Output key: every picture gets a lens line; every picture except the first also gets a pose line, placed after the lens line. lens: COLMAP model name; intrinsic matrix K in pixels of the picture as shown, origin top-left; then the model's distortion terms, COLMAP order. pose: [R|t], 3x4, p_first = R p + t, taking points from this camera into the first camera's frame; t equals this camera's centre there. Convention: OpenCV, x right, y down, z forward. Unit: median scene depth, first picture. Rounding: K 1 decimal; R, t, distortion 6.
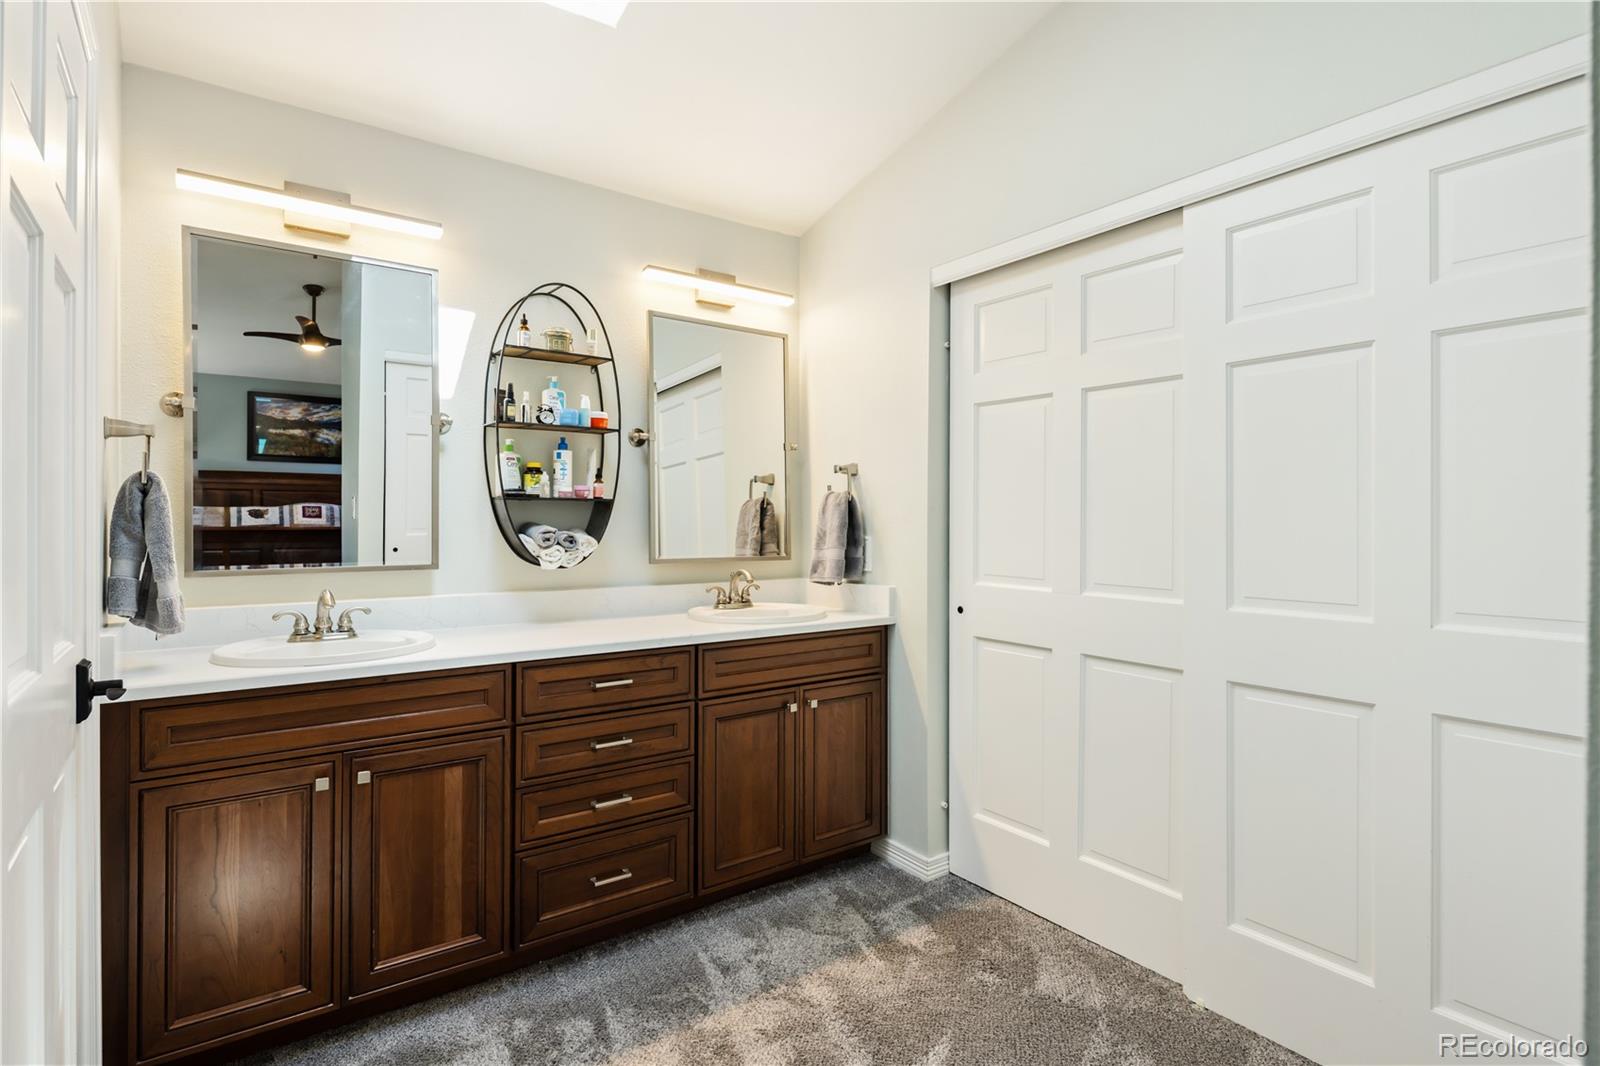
lens RADIAL K [[780.6, 0, 796.8], [0, 780.6, 522.9], [0, 0, 1]] dist [-0.002878, -0.002612]
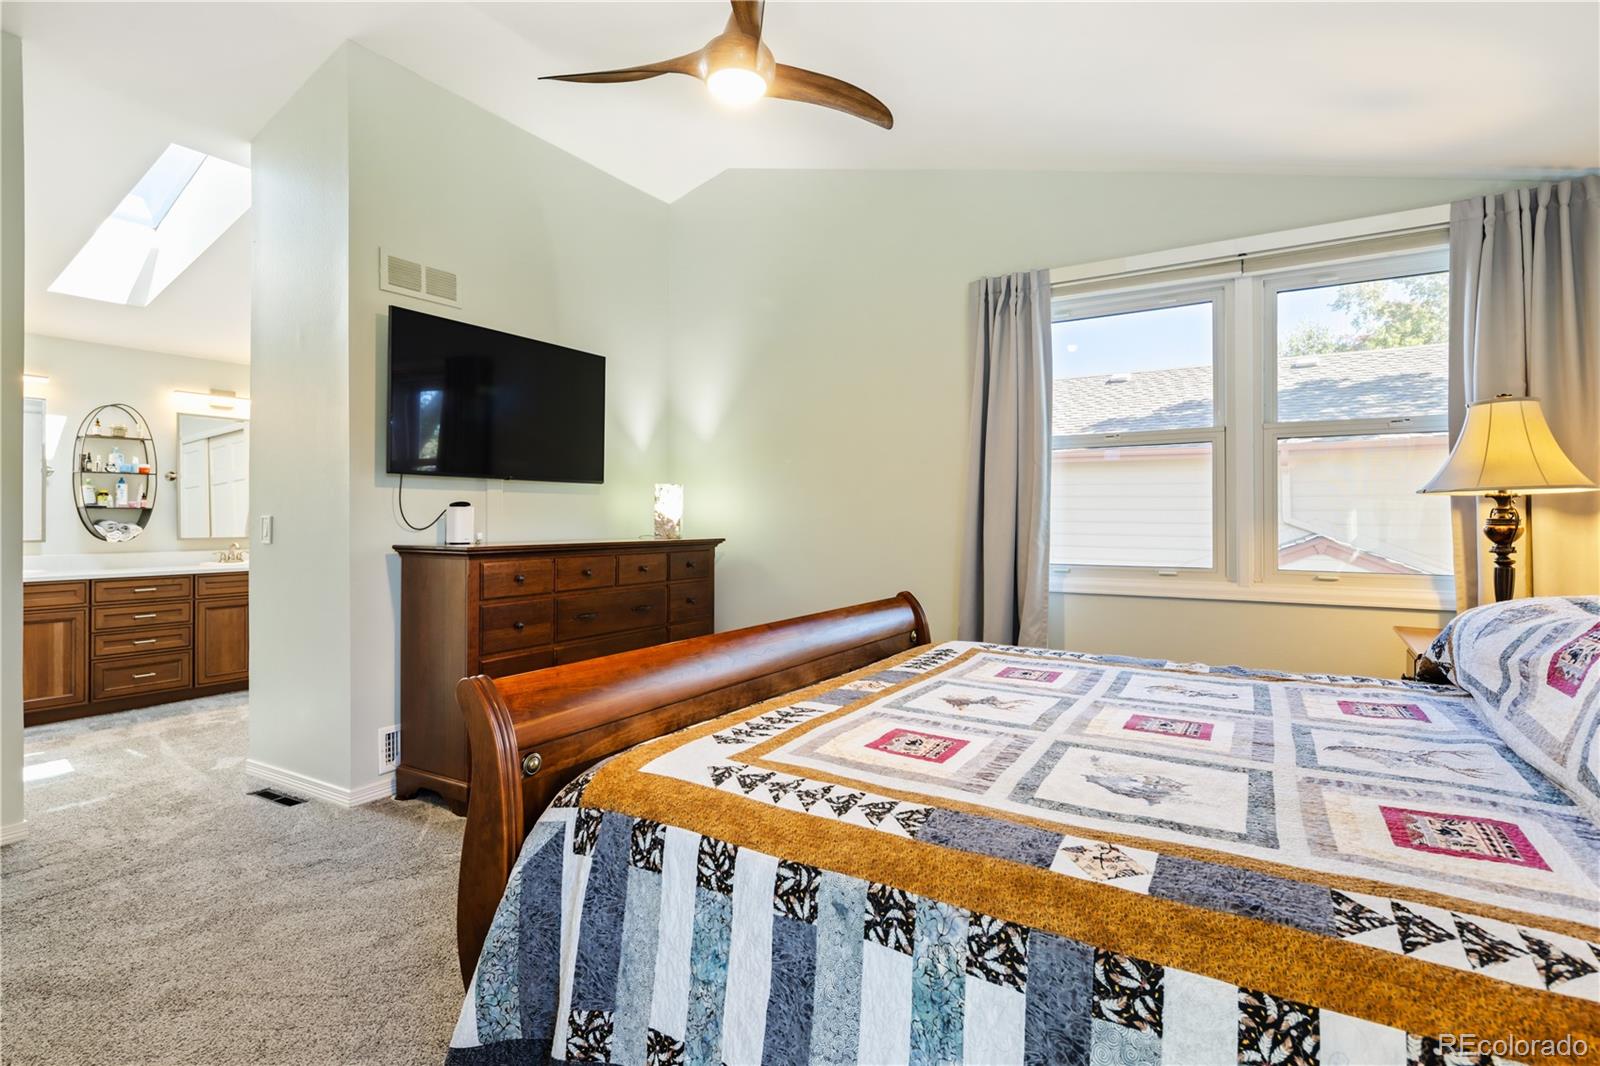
lens RADIAL K [[780.6, 0, 796.3], [0, 780.6, 520.2], [0, 0, 1]] dist [-0.002878, -0.002612]
pose [[0.927440, 0.000211, 0.373971, 0.598261], [0.001225, 0.999993, -0.003601, 0.010891], [-0.373969, 0.003798, 0.927433, -1.604630]]
